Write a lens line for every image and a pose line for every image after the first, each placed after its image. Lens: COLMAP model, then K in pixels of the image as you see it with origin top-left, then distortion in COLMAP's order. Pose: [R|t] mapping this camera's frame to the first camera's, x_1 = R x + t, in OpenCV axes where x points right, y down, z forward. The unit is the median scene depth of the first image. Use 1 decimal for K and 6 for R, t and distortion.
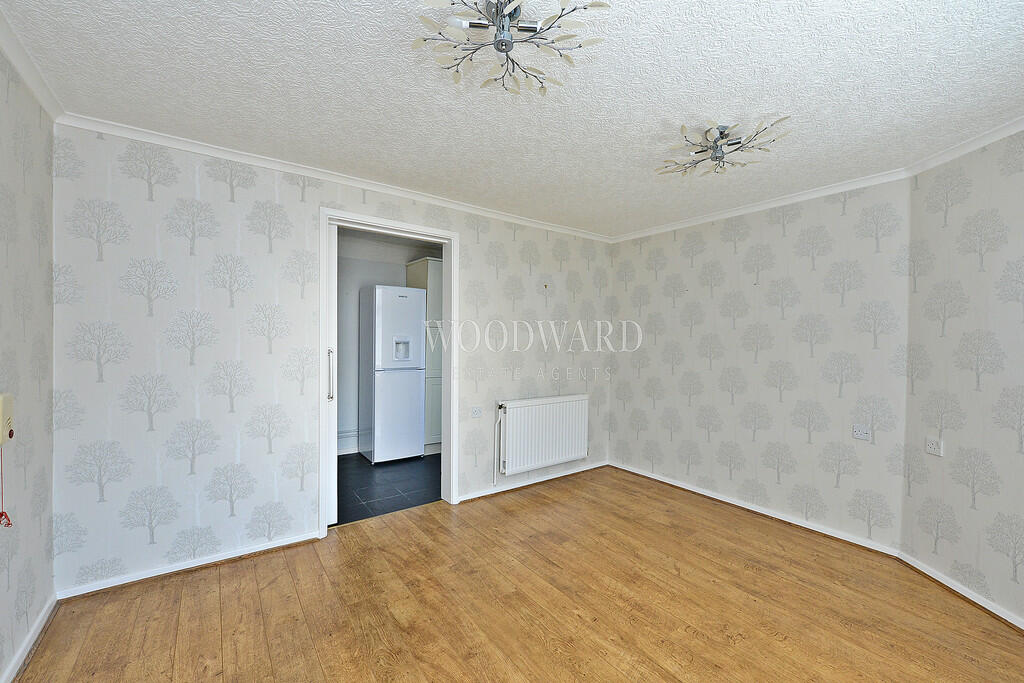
lens RADIAL K [[418.1, 0, 518.2], [0, 418.1, 345.5], [0, 0, 1]] dist [-0.002155, -0.000192]
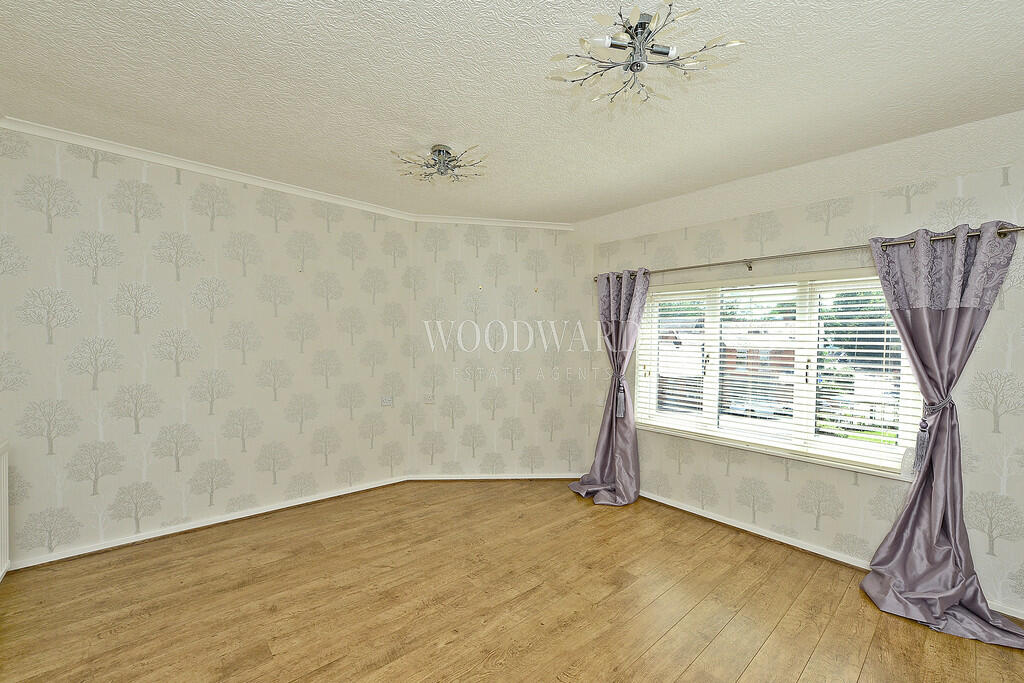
lens RADIAL K [[418.1, 0, 518.2], [0, 418.1, 335.1], [0, 0, 1]] dist [-0.002155, -0.000192]
pose [[-0.103000, -0.003443, 0.994675, -0.586594], [-0.008883, 0.999957, 0.002541, -0.017149], [-0.994642, -0.008574, -0.103026, 0.726638]]
